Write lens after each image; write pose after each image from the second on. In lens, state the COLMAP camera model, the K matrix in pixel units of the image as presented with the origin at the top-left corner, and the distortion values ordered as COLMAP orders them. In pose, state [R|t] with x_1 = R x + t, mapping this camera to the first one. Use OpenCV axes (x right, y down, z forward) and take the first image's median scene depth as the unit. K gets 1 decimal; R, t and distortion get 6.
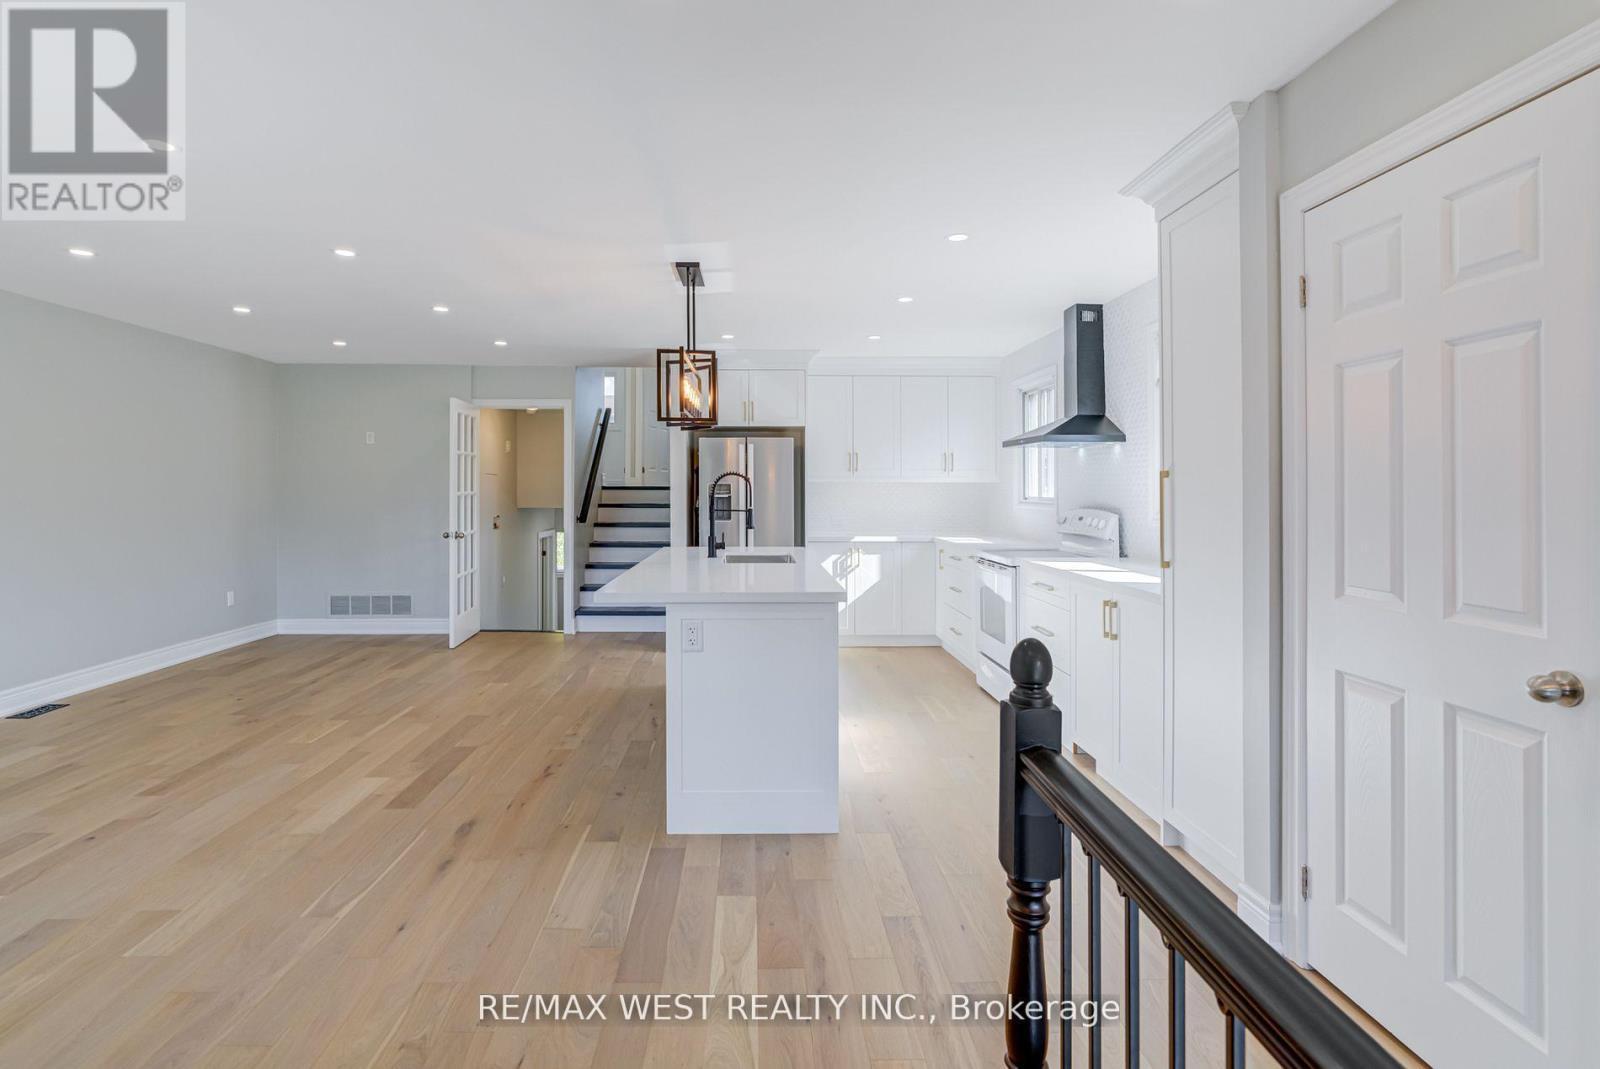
lens RADIAL K [[794.4, 0, 770.6], [0, 794.4, 495.4], [0, 0, 1]] dist [-0.025387, 0.002278]
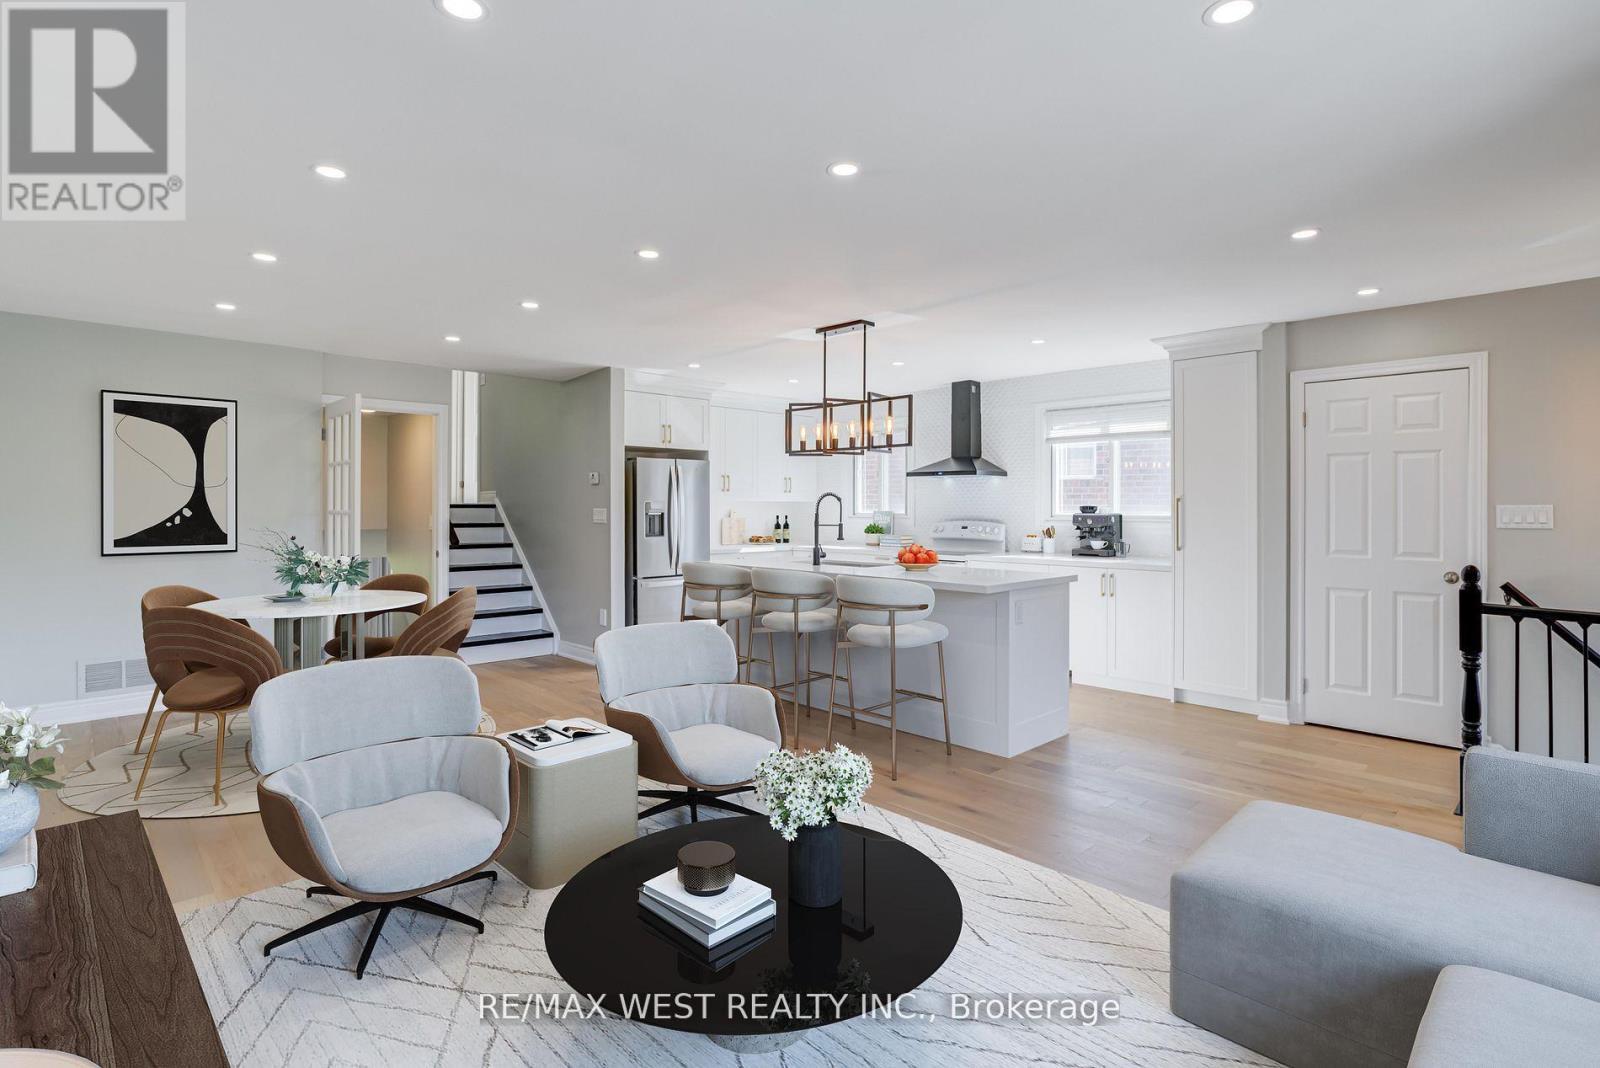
lens RADIAL K [[769.1, 0, 803.7], [0, 769.1, 508.6], [0, 0, 1]] dist [-0.025981, 0.000077]
pose [[0.740372, -0.001117, 0.672196, -0.785915], [0.004555, 0.999984, -0.003355, -0.002276], [-0.672182, 0.005546, 0.740365, 0.155139]]
